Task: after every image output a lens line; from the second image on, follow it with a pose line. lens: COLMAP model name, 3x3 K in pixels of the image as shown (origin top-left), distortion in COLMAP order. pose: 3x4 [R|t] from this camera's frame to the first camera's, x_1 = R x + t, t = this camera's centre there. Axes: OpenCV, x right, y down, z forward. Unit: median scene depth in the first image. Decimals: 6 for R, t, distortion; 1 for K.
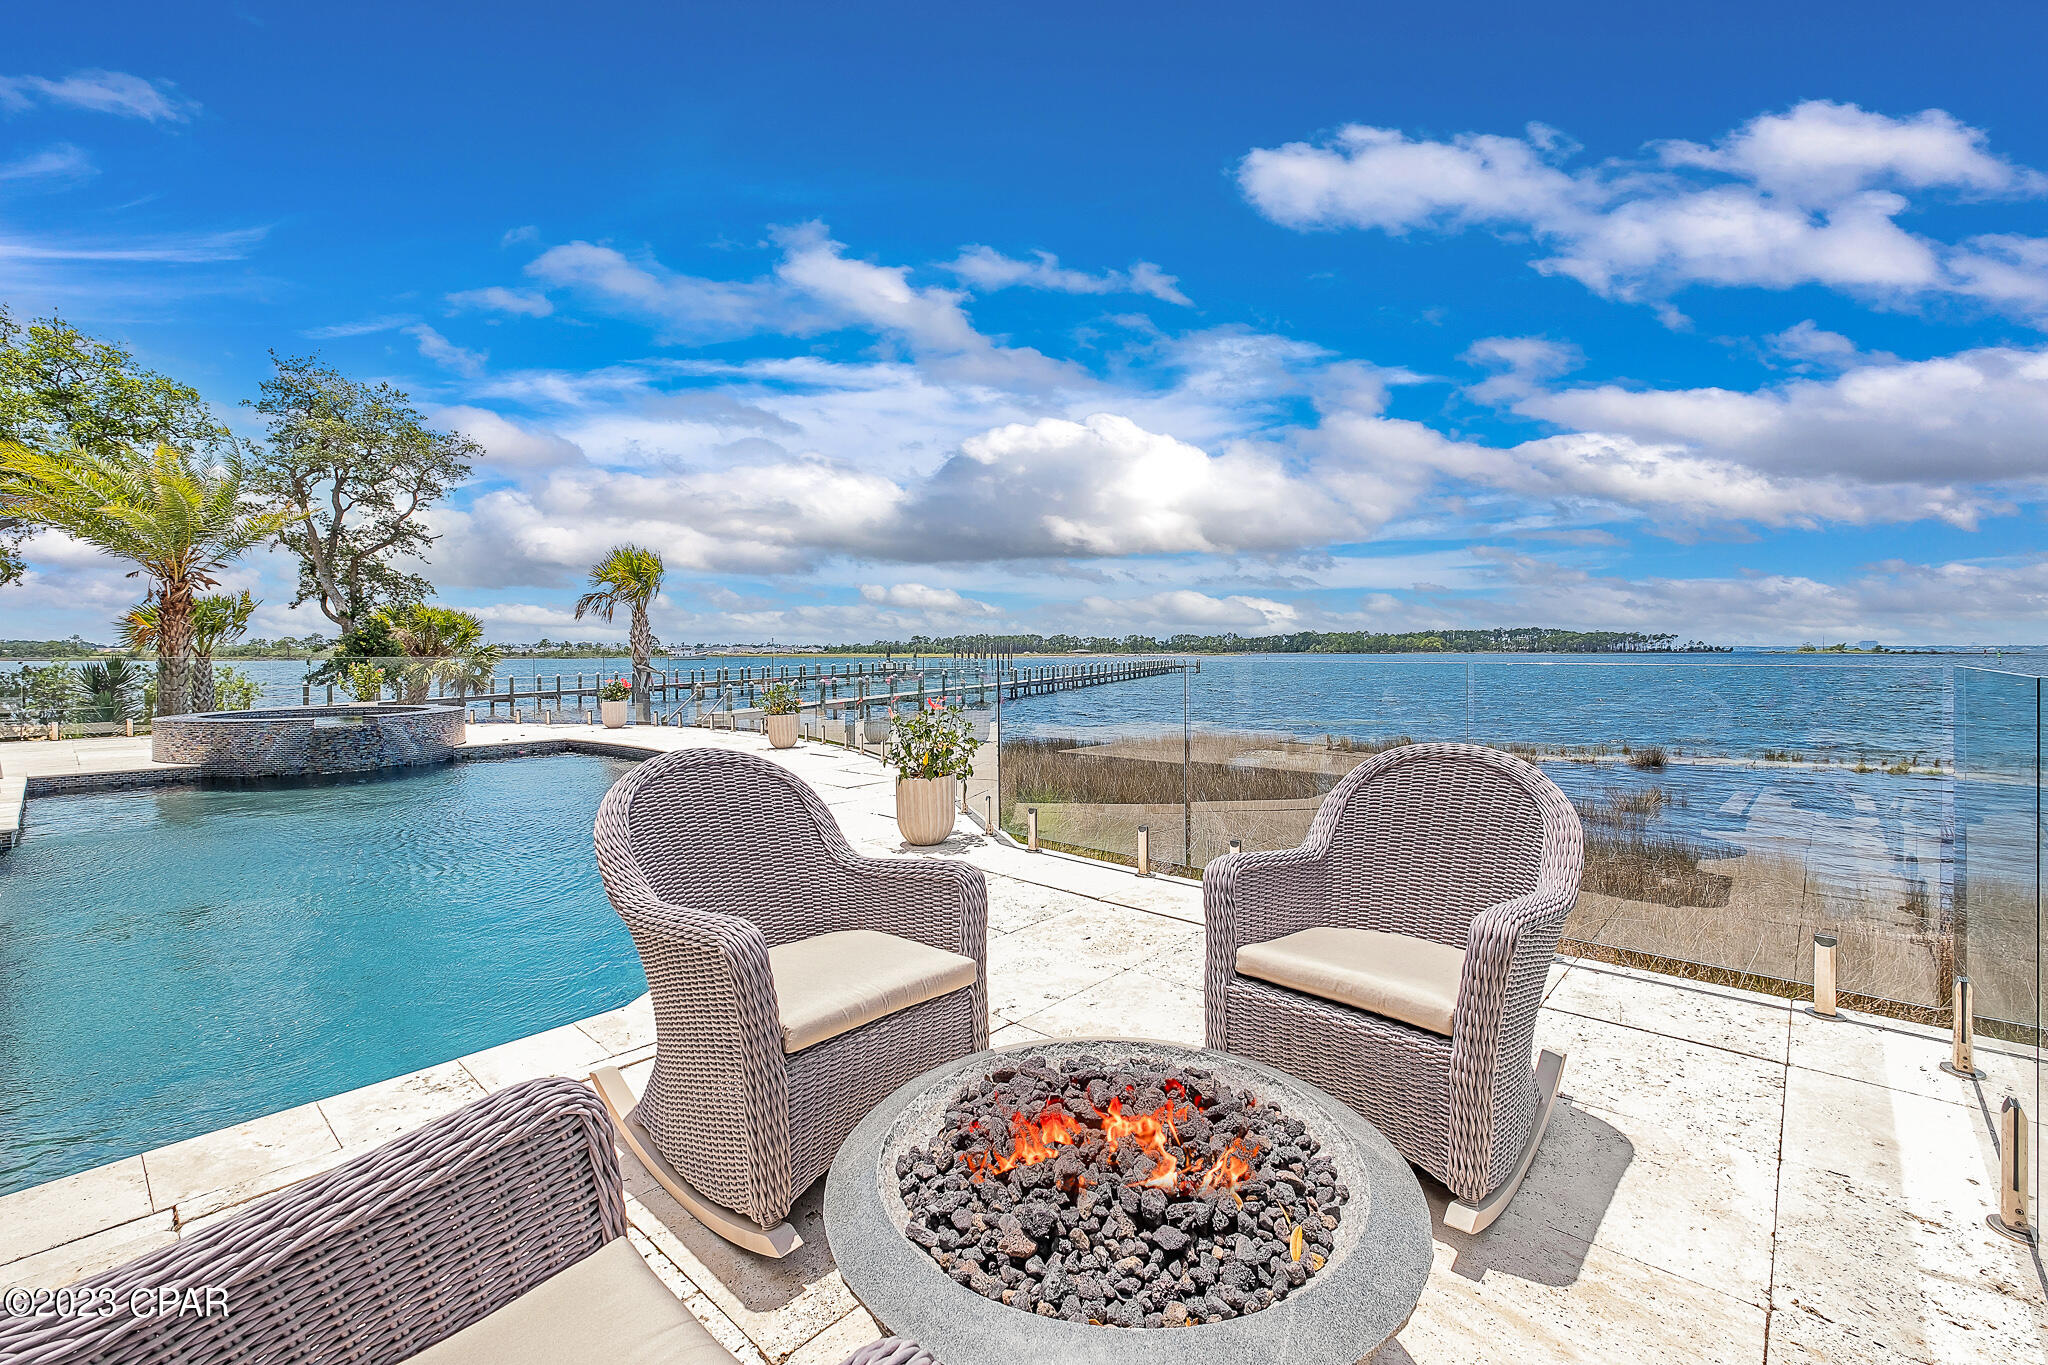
lens RADIAL K [[865.9, 0, 1000.9], [0, 865.9, 673.0], [0, 0, 1]] dist [-0.002975, -0.000365]
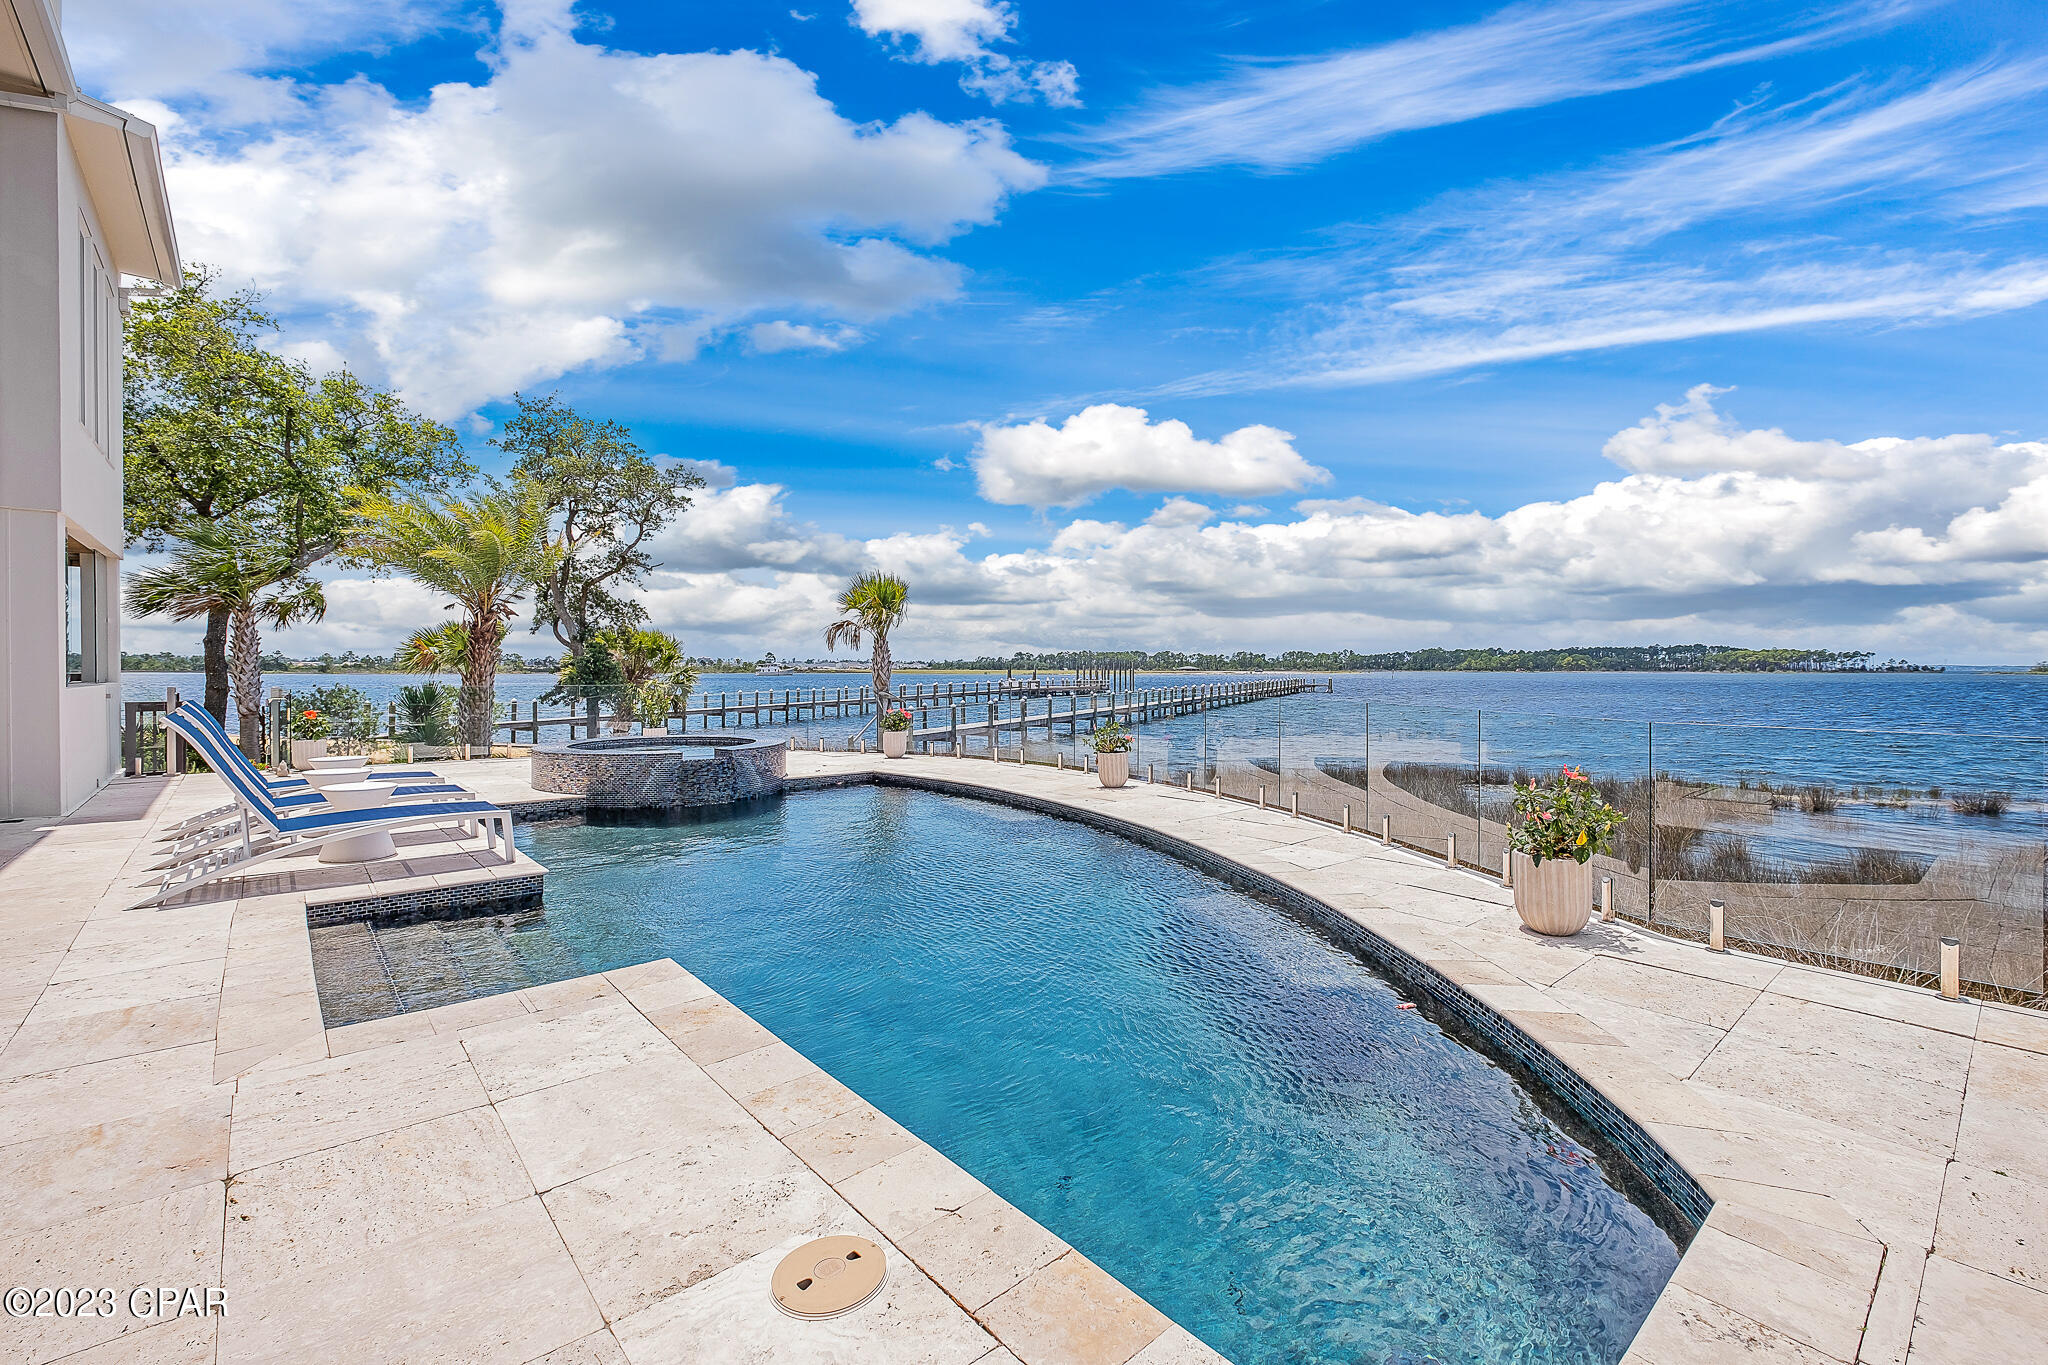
lens RADIAL K [[864.3, 0, 990.2], [0, 864.3, 674.2], [0, 0, 1]] dist [0.009688, -0.000417]
pose [[0.991398, 0.005267, -0.130778, -0.115751], [-0.007559, 0.999826, -0.017037, -0.009598], [0.130665, 0.017879, 0.991265, 0.011167]]
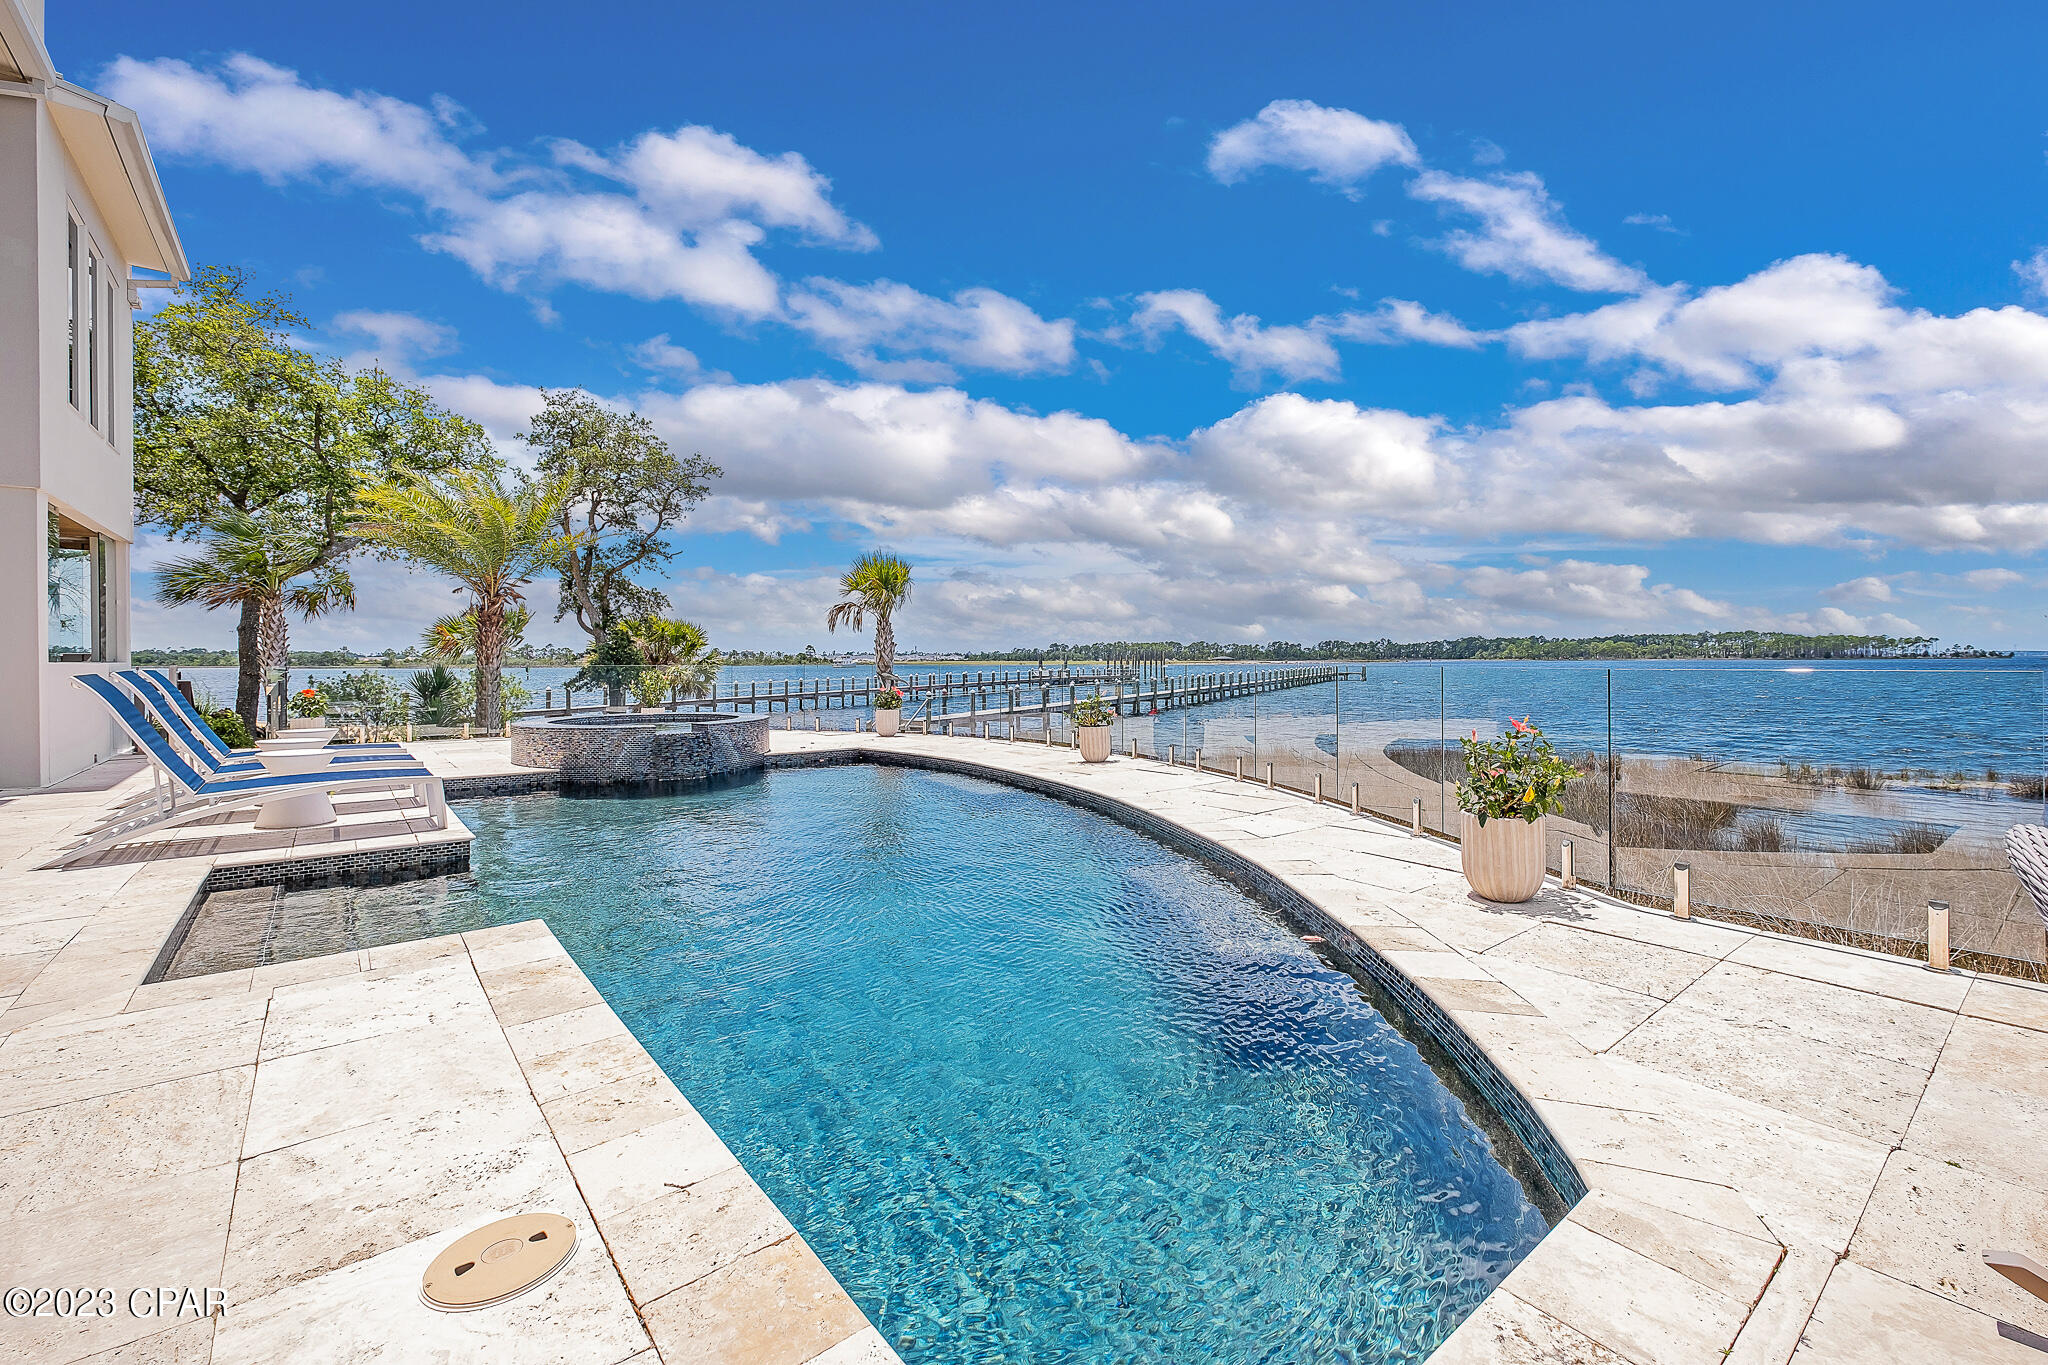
lens RADIAL K [[852.3, 0, 990.4], [0, 852.3, 659.5], [0, 0, 1]] dist [0.008340, -0.000213]
pose [[0.985125, -0.001784, -0.171833, -0.090150], [-0.002376, 0.999709, -0.024002, -0.001032], [0.171825, 0.024054, 0.984834, 0.028789]]
